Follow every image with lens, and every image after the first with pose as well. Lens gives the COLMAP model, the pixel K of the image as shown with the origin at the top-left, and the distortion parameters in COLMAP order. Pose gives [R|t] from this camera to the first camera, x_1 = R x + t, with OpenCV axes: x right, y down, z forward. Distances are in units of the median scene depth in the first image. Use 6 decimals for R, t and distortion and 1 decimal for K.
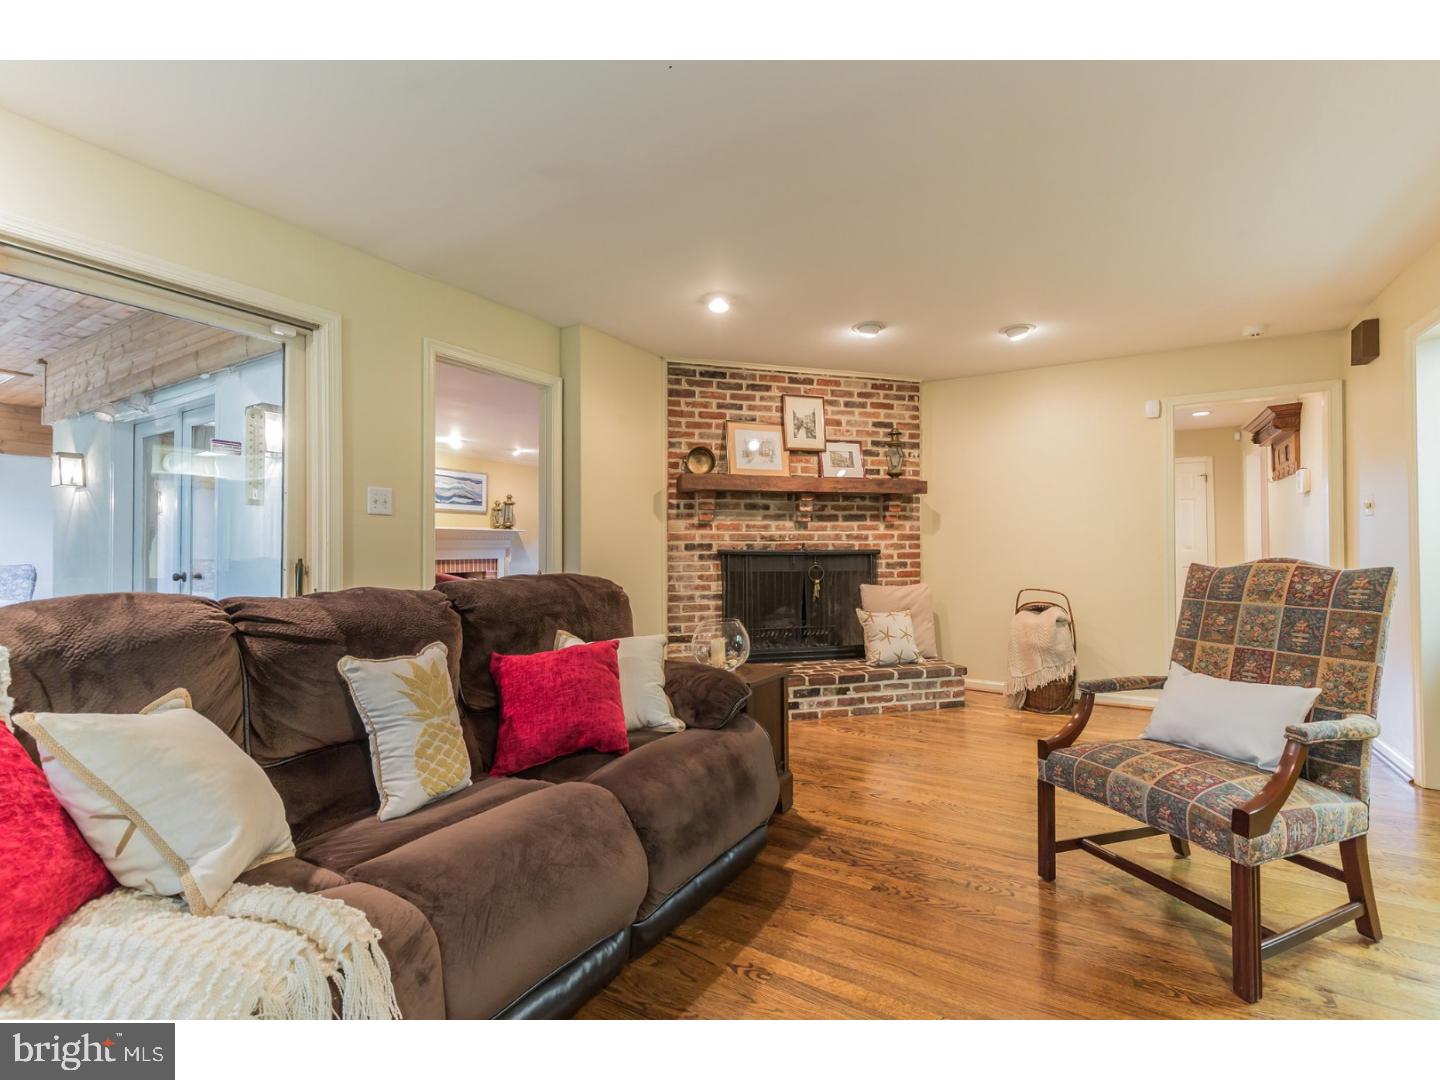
lens RADIAL K [[661.8, 0, 723.1], [0, 661.8, 541.1], [0, 0, 1]] dist [-0.000892, 0.000396]
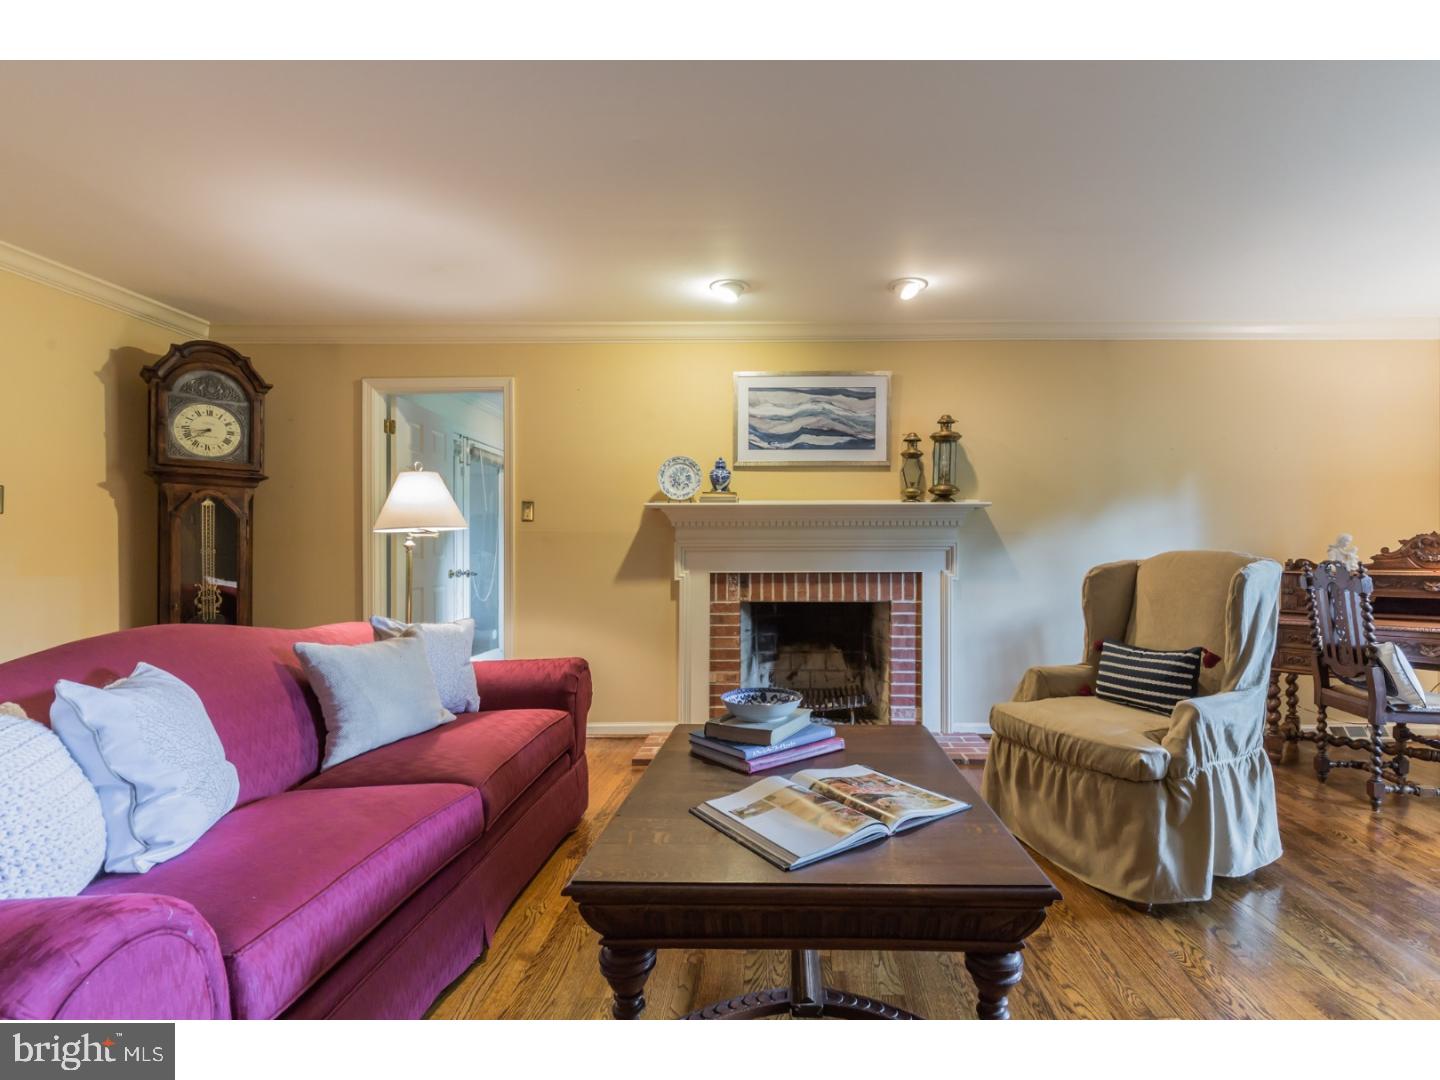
lens RADIAL K [[658.8, 0, 721.5], [0, 658.8, 544.1], [0, 0, 1]] dist [0.003313, 0.000437]
pose [[0.507646, 0.000317, -0.861566, -0.048544], [0.009398, 0.999938, 0.005905, 0.004876], [0.861515, -0.011095, 0.507611, 0.715527]]
